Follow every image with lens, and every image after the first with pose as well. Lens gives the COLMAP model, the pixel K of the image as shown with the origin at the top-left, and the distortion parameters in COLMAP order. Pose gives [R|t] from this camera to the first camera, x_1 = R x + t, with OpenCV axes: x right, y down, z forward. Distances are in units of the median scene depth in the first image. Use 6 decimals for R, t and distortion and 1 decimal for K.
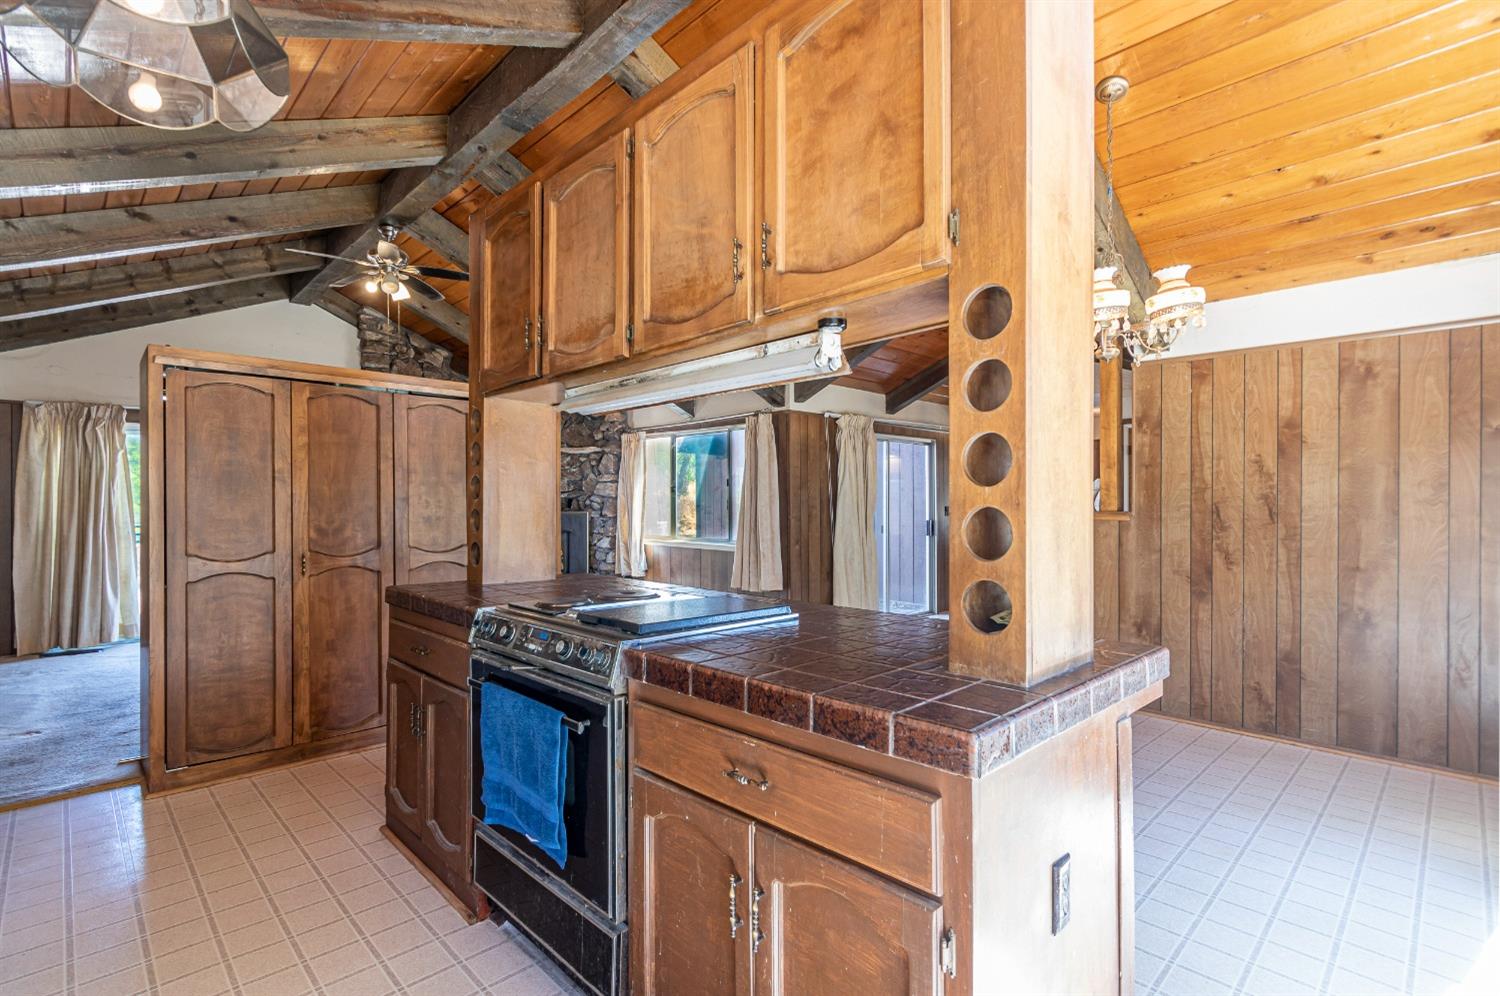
lens RADIAL K [[712.3, 0, 753.1], [0, 712.3, 500.5], [0, 0, 1]] dist [0.004584, -0.000407]
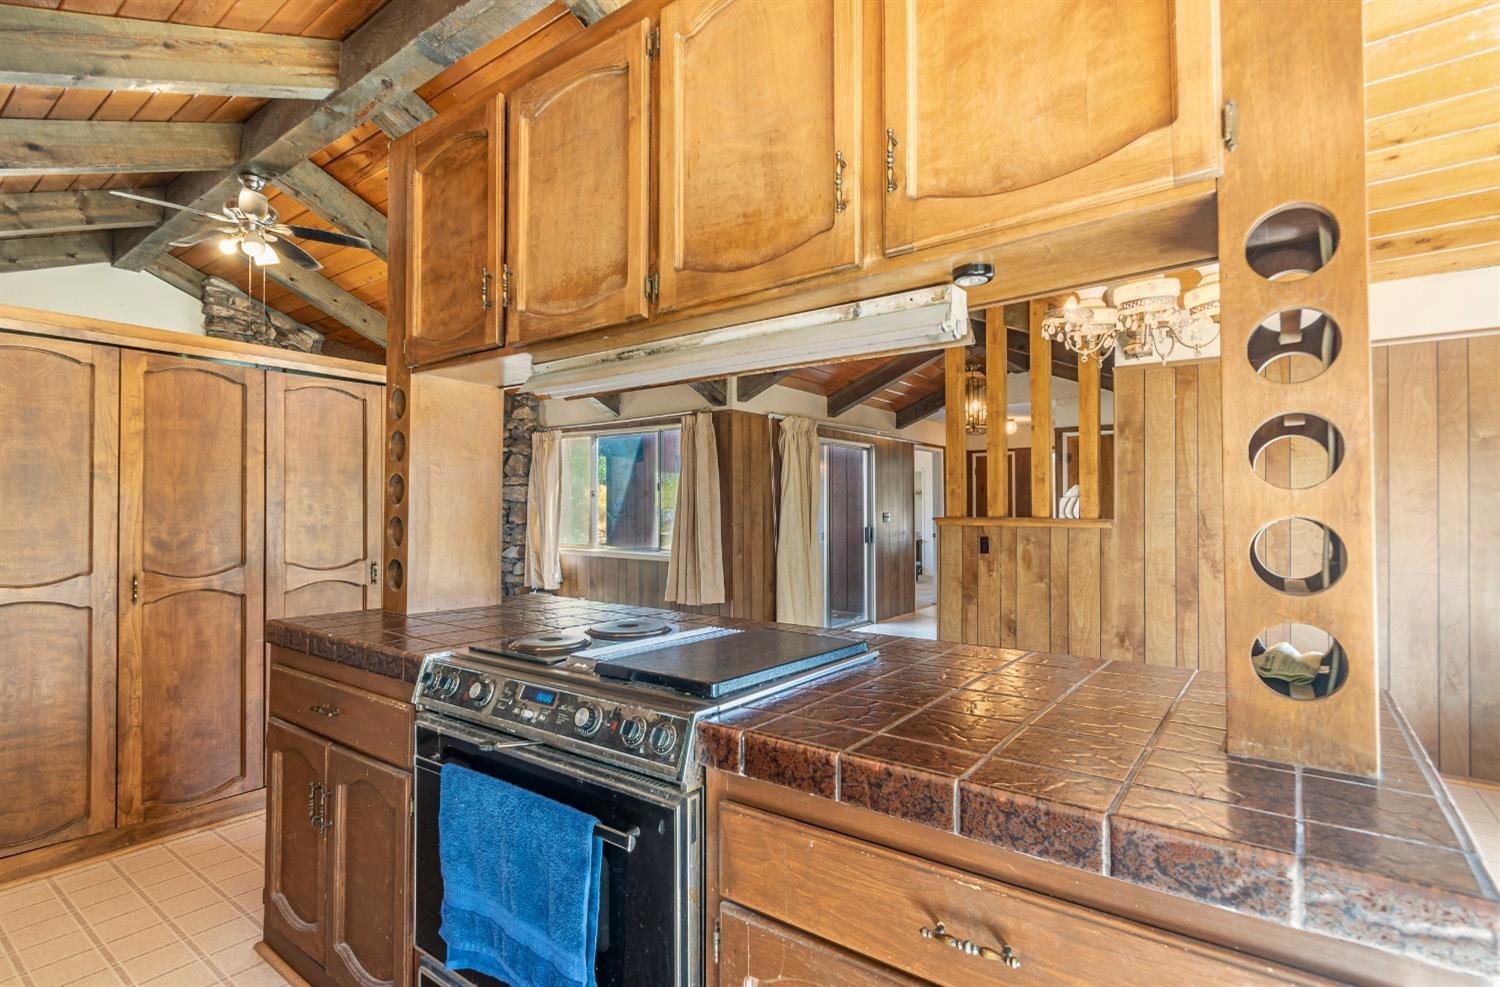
lens RADIAL K [[694.7, 0, 763.8], [0, 694.7, 496.9], [0, 0, 1]] dist [0.005908, -0.003447]
pose [[0.982997, 0.005405, 0.183544, -0.148047], [-0.002944, 0.999902, -0.013681, -0.000451], [-0.183600, 0.012908, 0.982916, 0.199285]]
